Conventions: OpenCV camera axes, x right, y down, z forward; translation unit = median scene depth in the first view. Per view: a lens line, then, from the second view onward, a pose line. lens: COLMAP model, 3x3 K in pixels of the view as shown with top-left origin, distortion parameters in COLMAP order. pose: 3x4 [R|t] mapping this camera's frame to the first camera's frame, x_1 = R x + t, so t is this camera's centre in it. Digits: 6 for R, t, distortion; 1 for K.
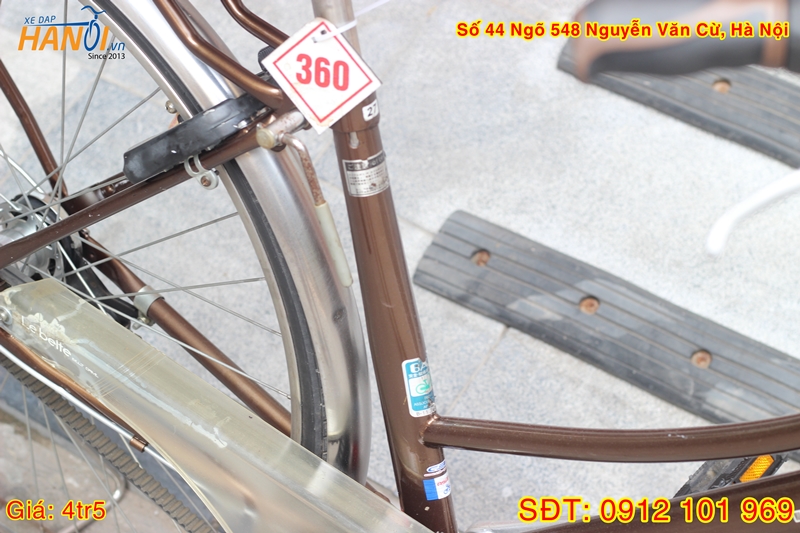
lens RADIAL K [[1916.8, 0, 400.0], [0, 1916.8, 266.5], [0, 0, 1]] dist [-0.069718, -0.430593]
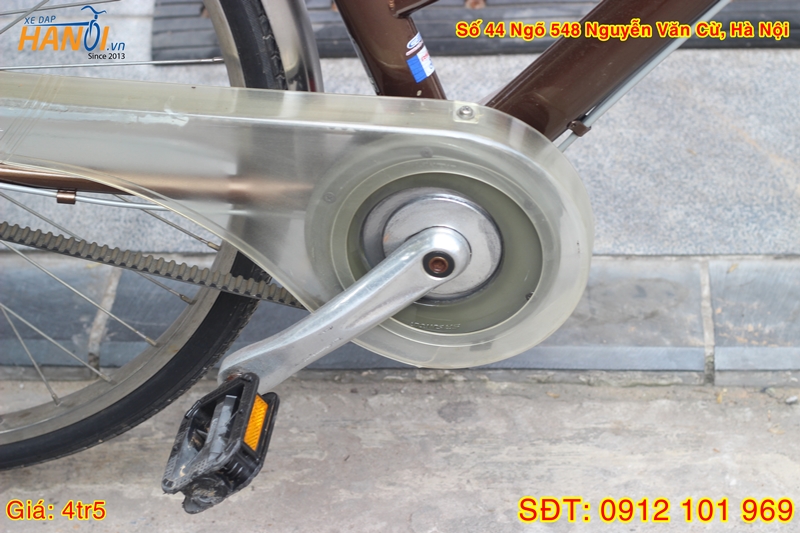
lens RADIAL K [[1916.8, 0, 400.0], [0, 1916.8, 266.5], [0, 0, 1]] dist [-0.069718, -0.430593]
pose [[0.863783, -0.405480, 0.299107, -0.211808], [0.415189, 0.909121, 0.033425, 0.118304], [-0.285477, 0.095314, 0.953634, 0.101613]]
